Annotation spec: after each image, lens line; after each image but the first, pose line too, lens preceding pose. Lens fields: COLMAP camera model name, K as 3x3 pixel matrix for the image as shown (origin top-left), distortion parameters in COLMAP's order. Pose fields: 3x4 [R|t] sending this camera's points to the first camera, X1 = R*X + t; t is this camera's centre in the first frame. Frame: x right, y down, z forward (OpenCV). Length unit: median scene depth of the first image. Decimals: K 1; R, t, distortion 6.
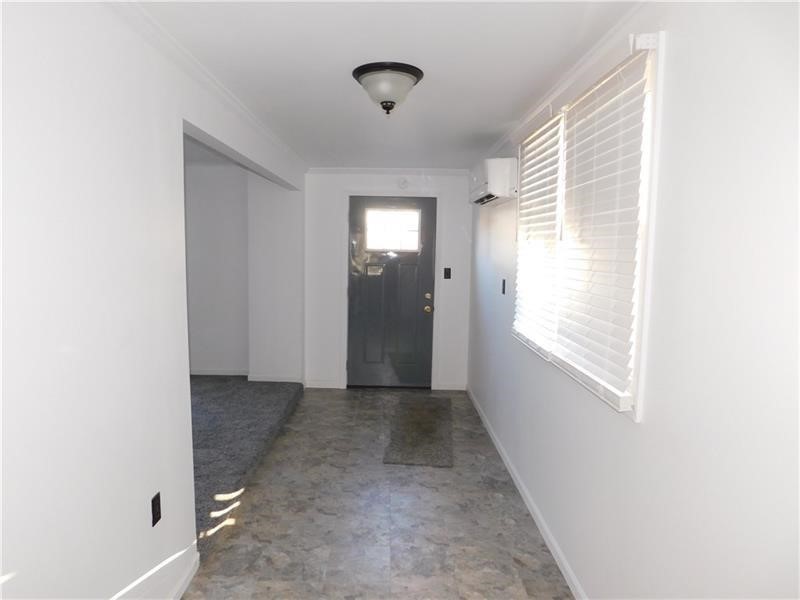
lens RADIAL K [[528.5, 0, 400.0], [0, 528.5, 300.0], [0, 0, 1]] dist [-0.062598, 0.051636]
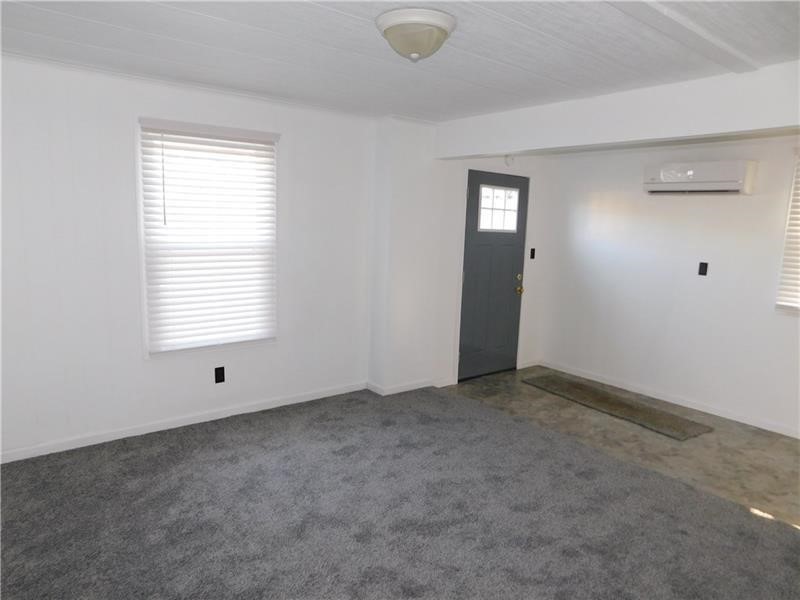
lens RADIAL K [[528.5, 0, 400.0], [0, 528.5, 300.0], [0, 0, 1]] dist [-0.062598, 0.051636]
pose [[0.791722, -0.080781, 0.605517, -1.142907], [0.038511, 0.995847, 0.082501, -0.086072], [-0.609666, -0.041999, 0.791545, 0.548332]]
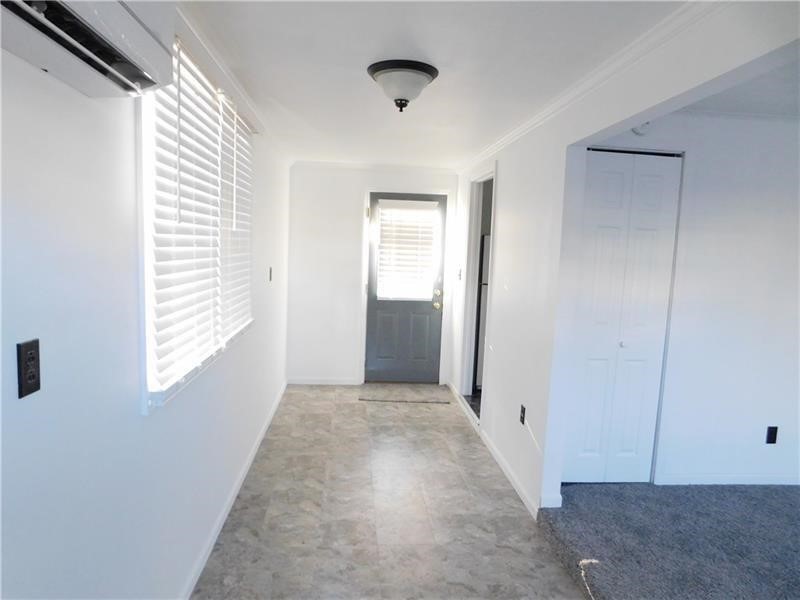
lens RADIAL K [[520.0, 0, 400.0], [0, 520.0, 300.0], [0, 0, 1]] dist [0.001833, 0.000869]
pose [[-0.996116, -0.046518, -0.074761, 0.025395], [-0.060928, 0.977112, 0.203813, -0.141697], [0.063569, 0.207577, -0.976151, 1.403219]]
